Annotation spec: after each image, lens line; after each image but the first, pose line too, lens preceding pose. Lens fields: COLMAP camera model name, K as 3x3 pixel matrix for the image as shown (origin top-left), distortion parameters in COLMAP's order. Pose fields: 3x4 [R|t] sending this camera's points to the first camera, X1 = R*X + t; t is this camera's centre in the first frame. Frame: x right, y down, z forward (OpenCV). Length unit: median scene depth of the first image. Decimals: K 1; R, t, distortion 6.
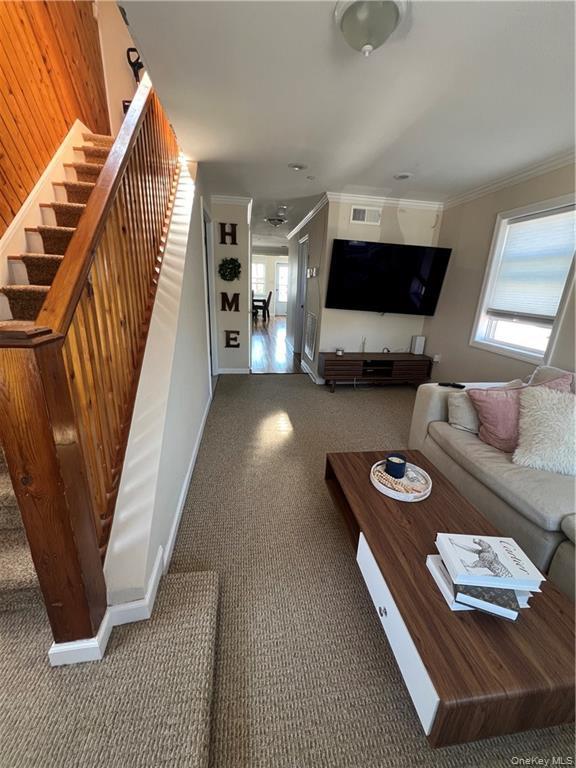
lens RADIAL K [[308.3, 0, 289.7], [0, 308.3, 381.4], [0, 0, 1]] dist [-0.001681, -0.000061]
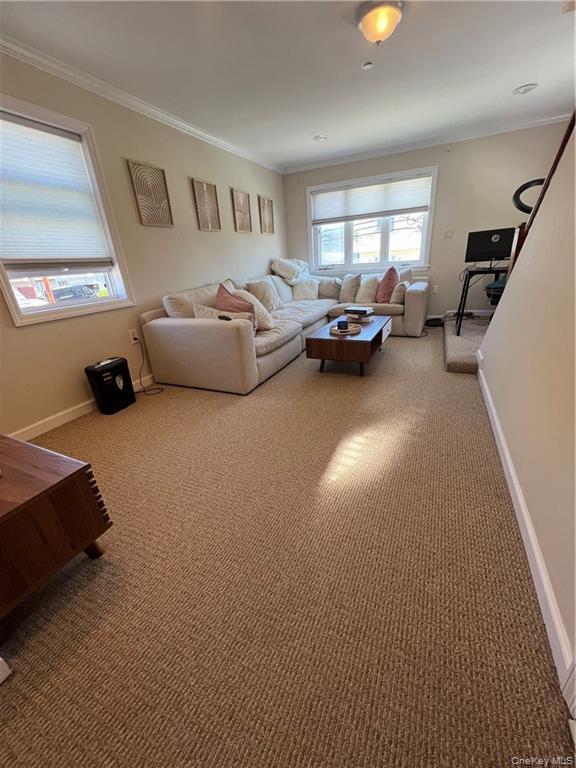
lens RADIAL K [[308.3, 0, 289.7], [0, 308.3, 381.4], [0, 0, 1]] dist [-0.001681, -0.000061]
pose [[-0.838759, -0.187335, 0.511263, -0.231187], [0.193804, 0.774753, 0.601829, -0.387985], [-0.508846, 0.603874, -0.613524, 1.555627]]
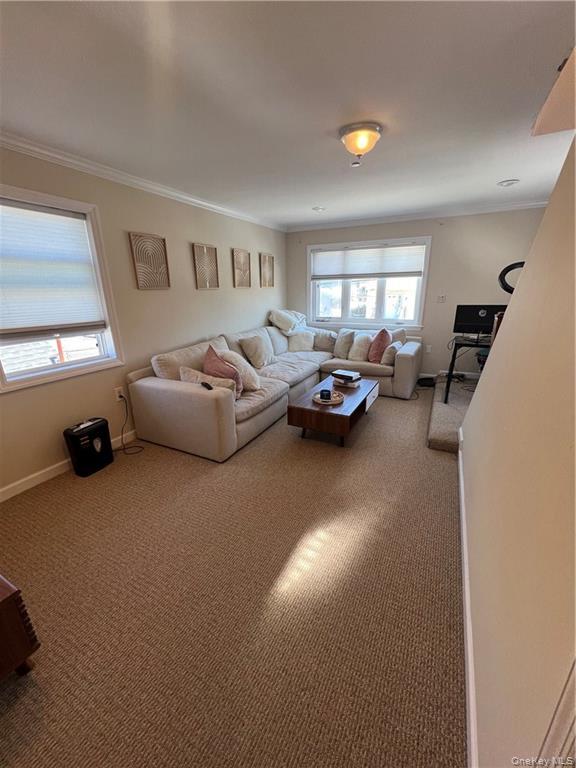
lens RADIAL K [[308.3, 0, 289.7], [0, 308.3, 381.4], [0, 0, 1]] dist [-0.001681, -0.000061]
pose [[-0.818055, -0.192736, 0.541885, -0.279429], [0.155381, 0.833082, 0.530879, -0.496736], [-0.553753, 0.518486, -0.651559, 1.432967]]
